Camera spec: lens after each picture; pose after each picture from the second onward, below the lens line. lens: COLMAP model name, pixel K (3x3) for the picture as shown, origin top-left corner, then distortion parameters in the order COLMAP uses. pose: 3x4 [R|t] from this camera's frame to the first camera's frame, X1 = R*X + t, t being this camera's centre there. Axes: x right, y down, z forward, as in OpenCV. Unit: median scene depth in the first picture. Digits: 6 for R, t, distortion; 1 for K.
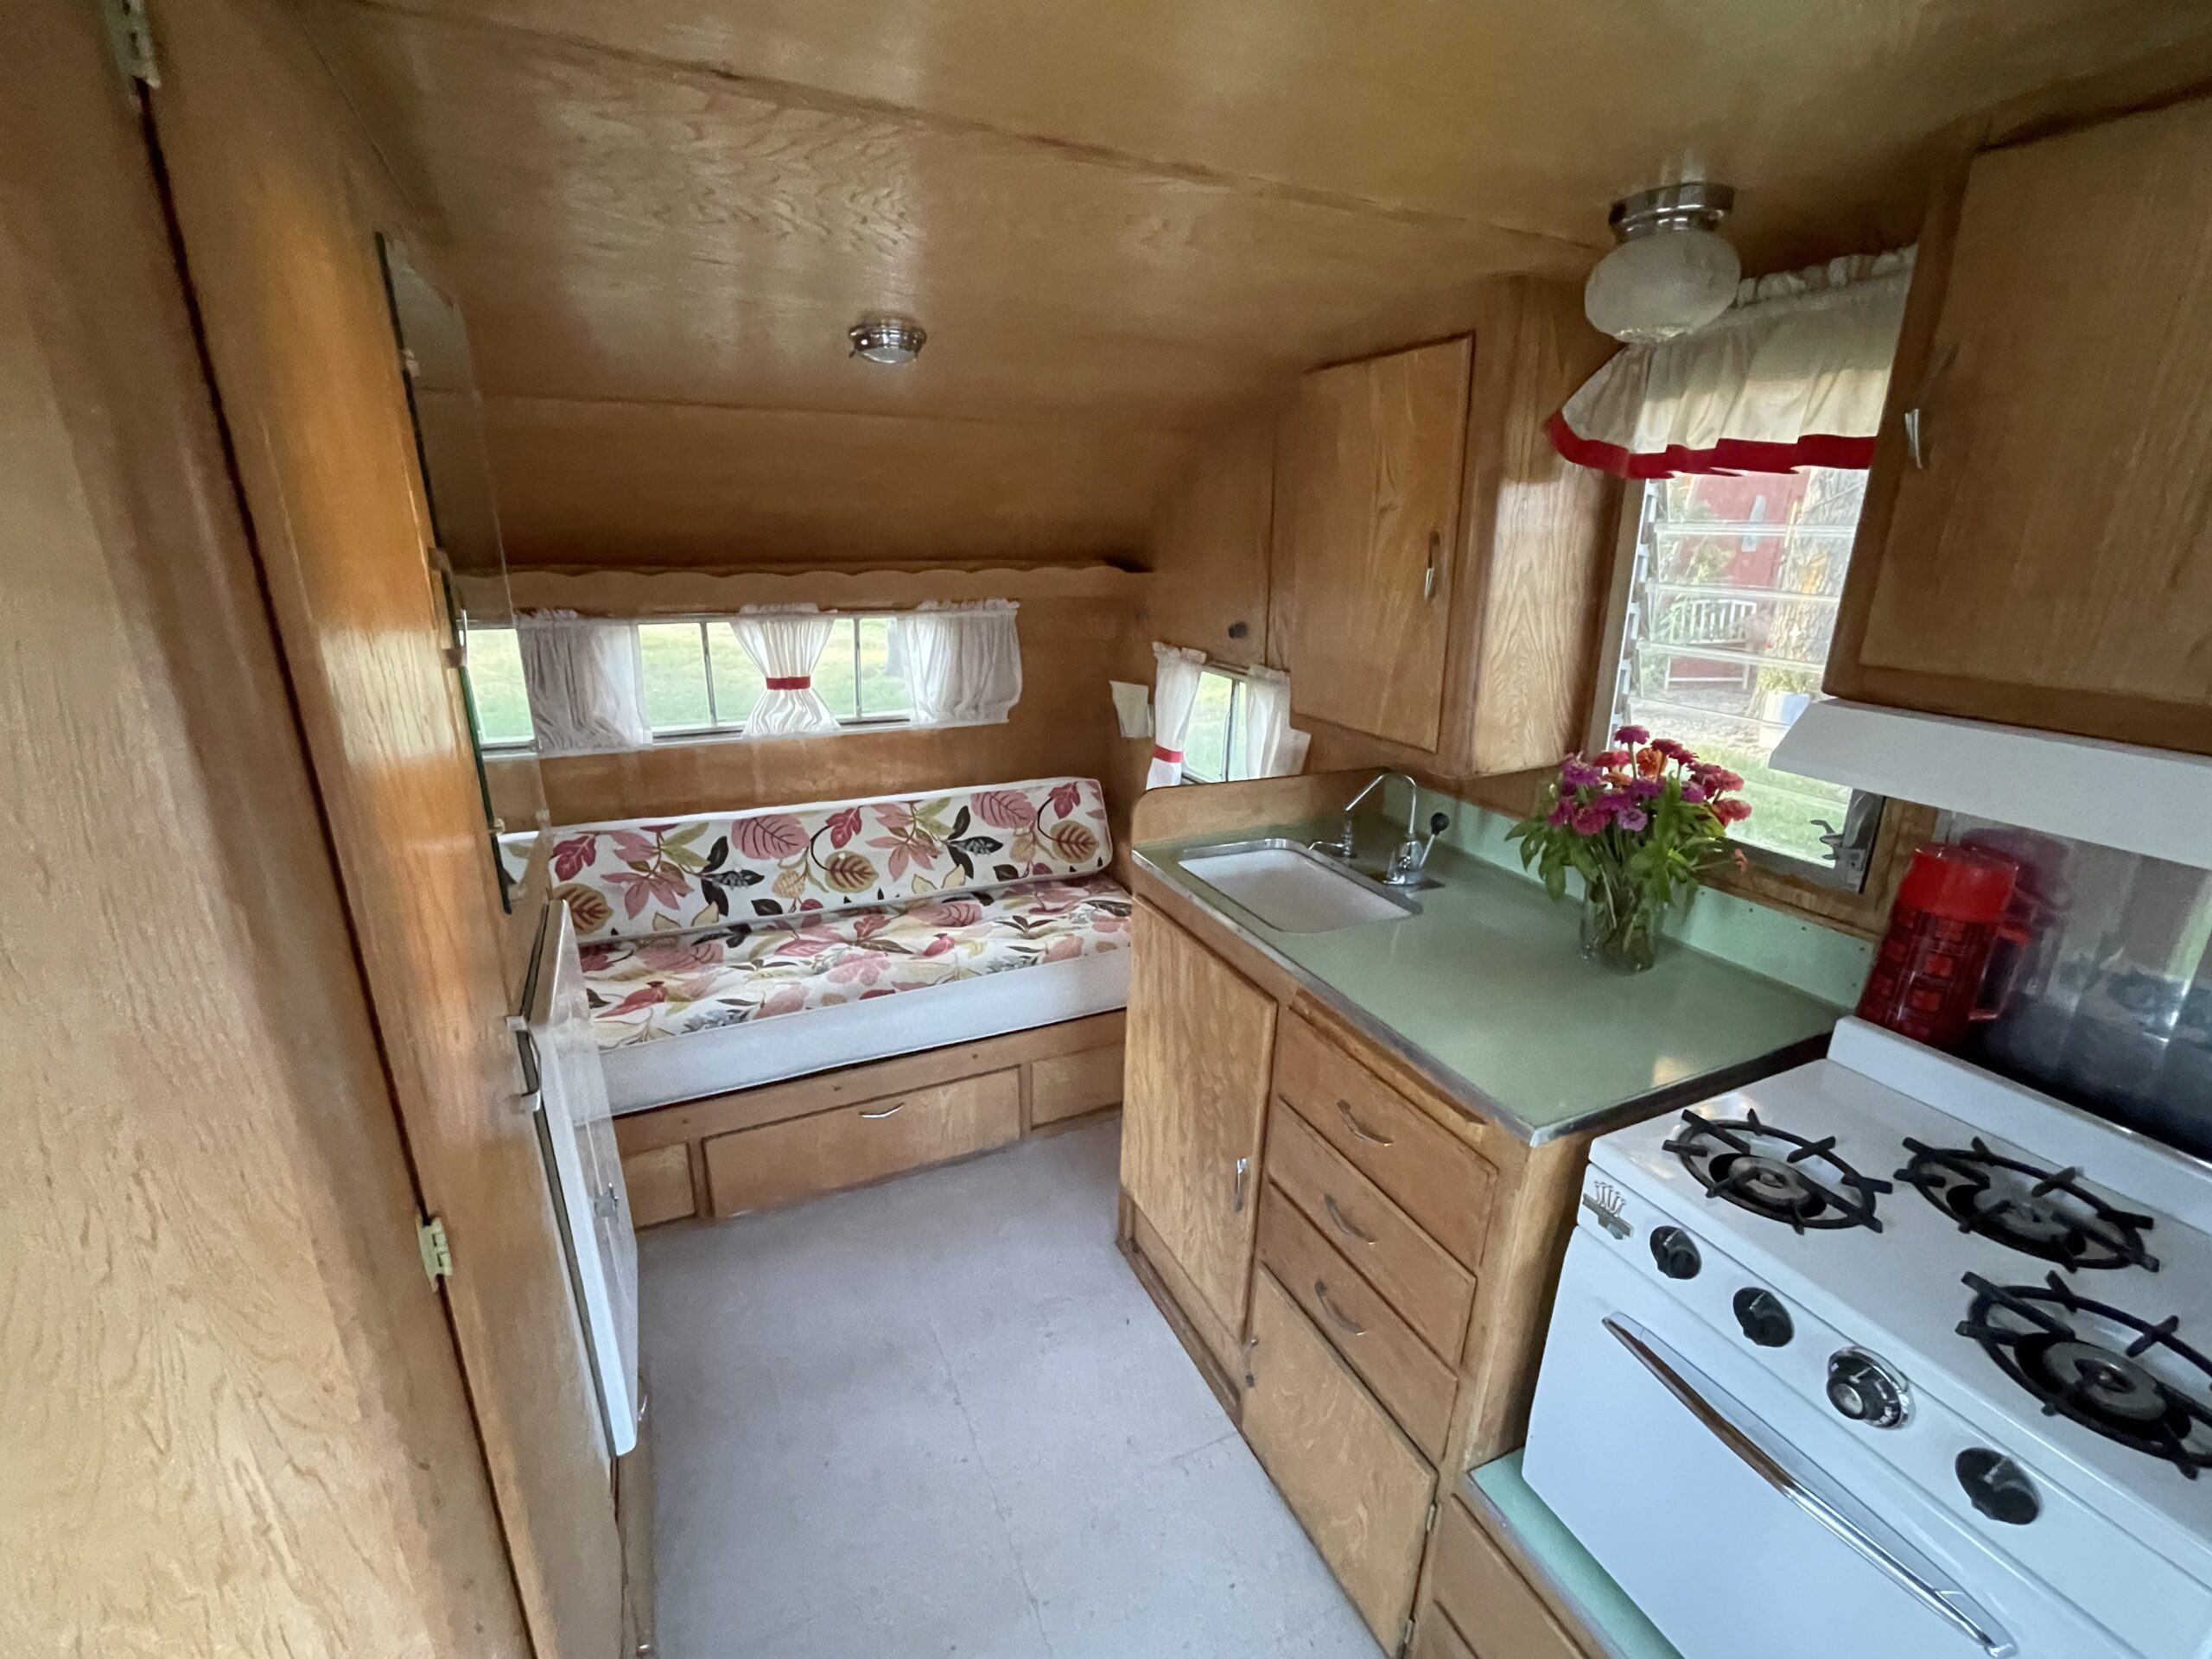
lens RADIAL K [[963.0, 0, 1106.0], [0, 963.0, 829.5], [0, 0, 1]] dist [-0.001953, -0.000019]
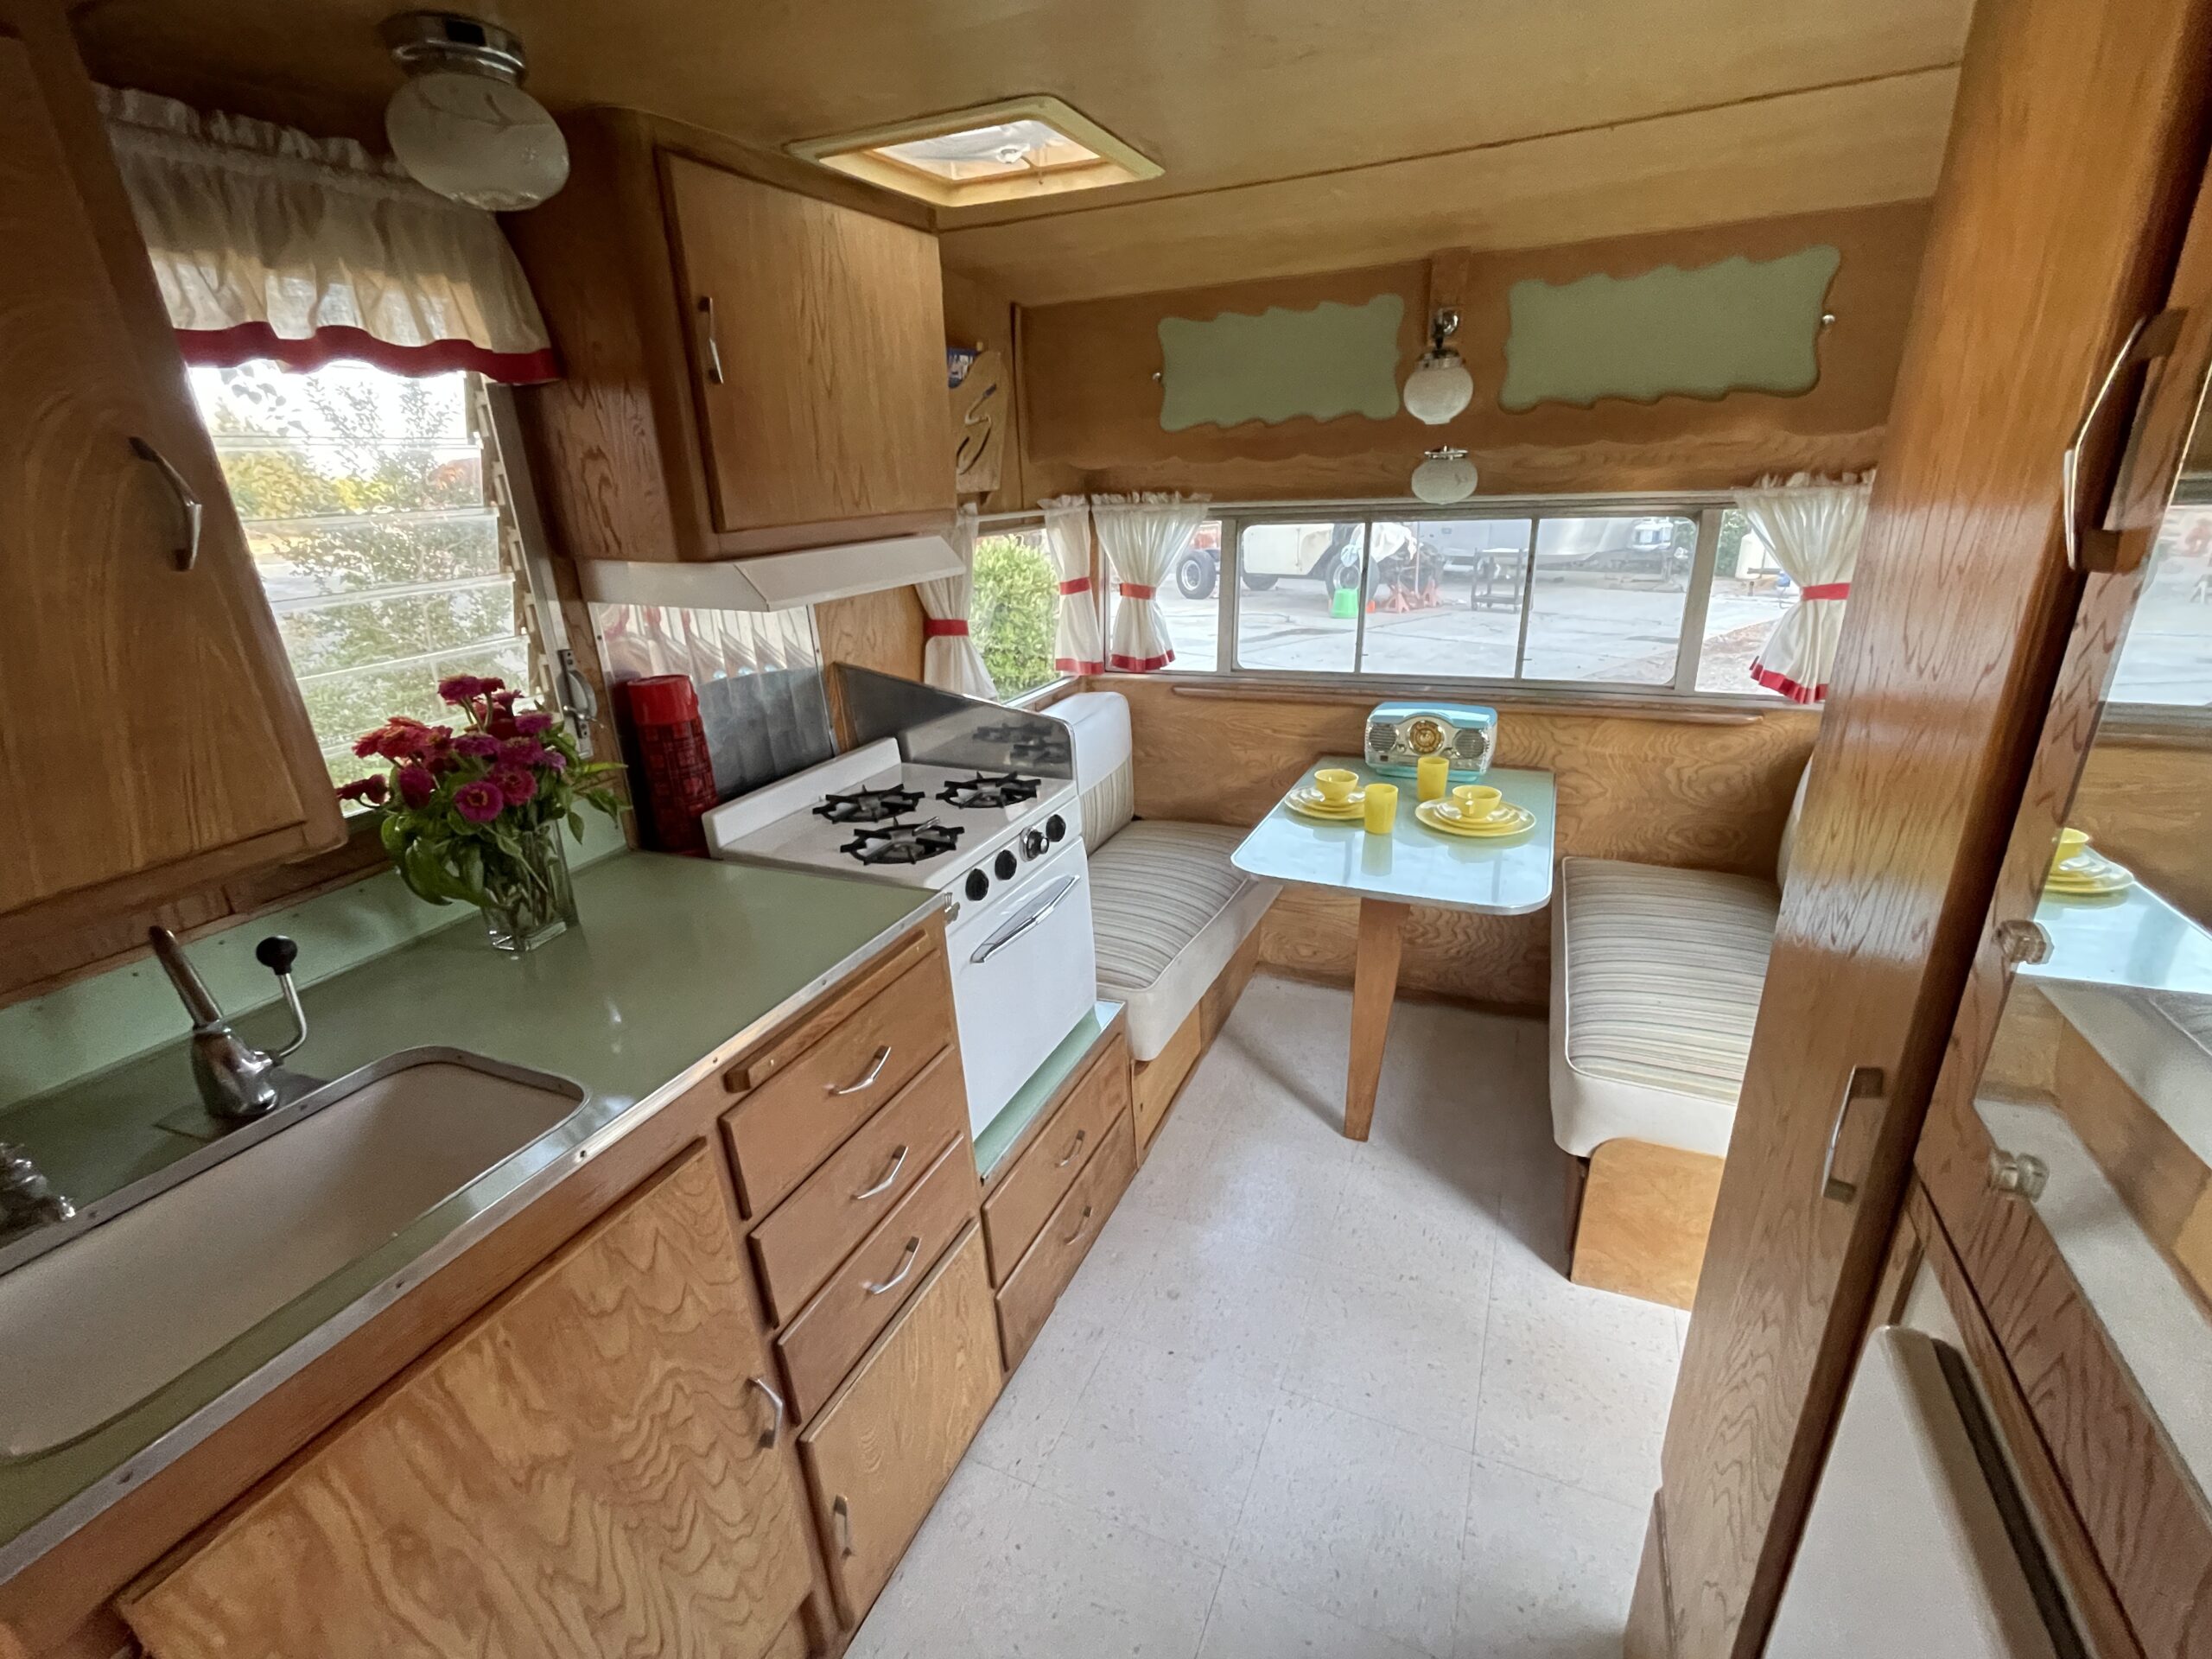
lens RADIAL K [[959.9, 0, 1106.0], [0, 959.9, 829.5], [0, 0, 1]] dist [0.001402, -0.010735]
pose [[-0.658918, -0.236869, 0.713947, -0.649063], [0.263530, 0.816282, 0.514038, -0.387920], [-0.704542, 0.526855, -0.475441, 1.501469]]
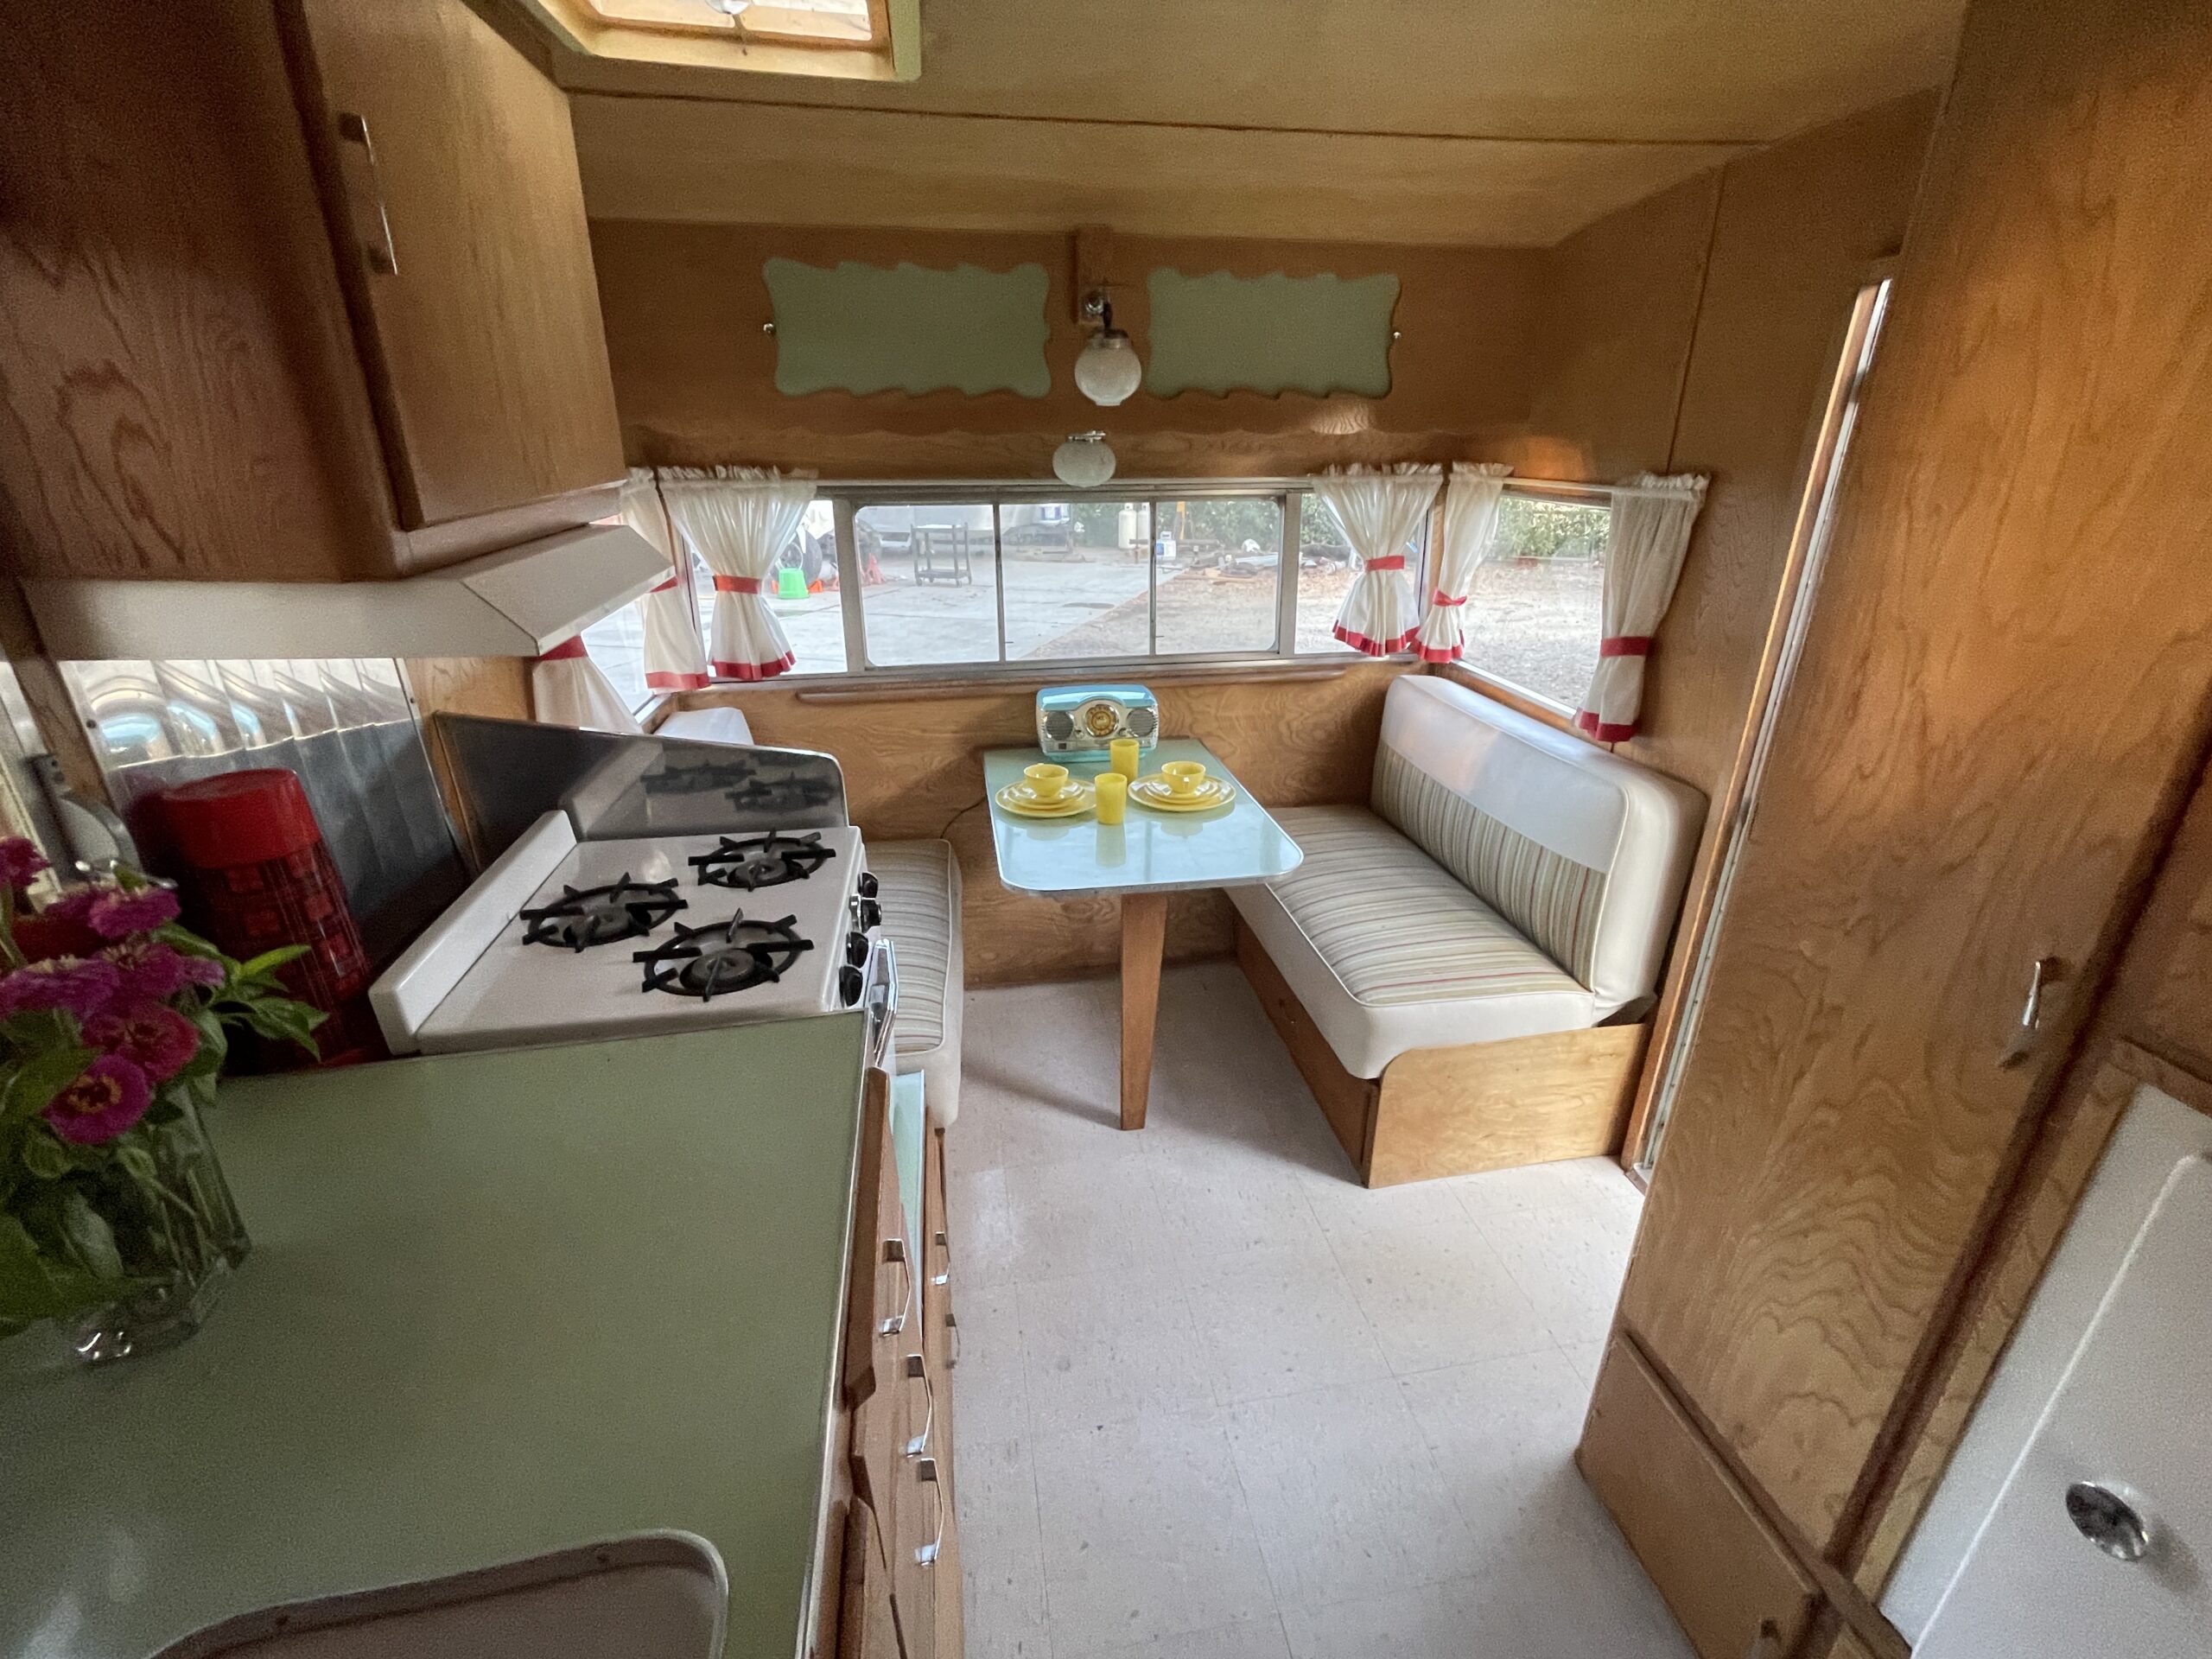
lens RADIAL K [[963.0, 0, 1106.0], [0, 963.0, 829.5], [0, 0, 1]] dist [-0.001953, -0.000019]
pose [[-0.966903, -0.096839, 0.236052, 0.000633], [0.076801, 0.771799, 0.631212, -0.448416], [-0.243310, 0.628450, -0.738817, 1.638096]]
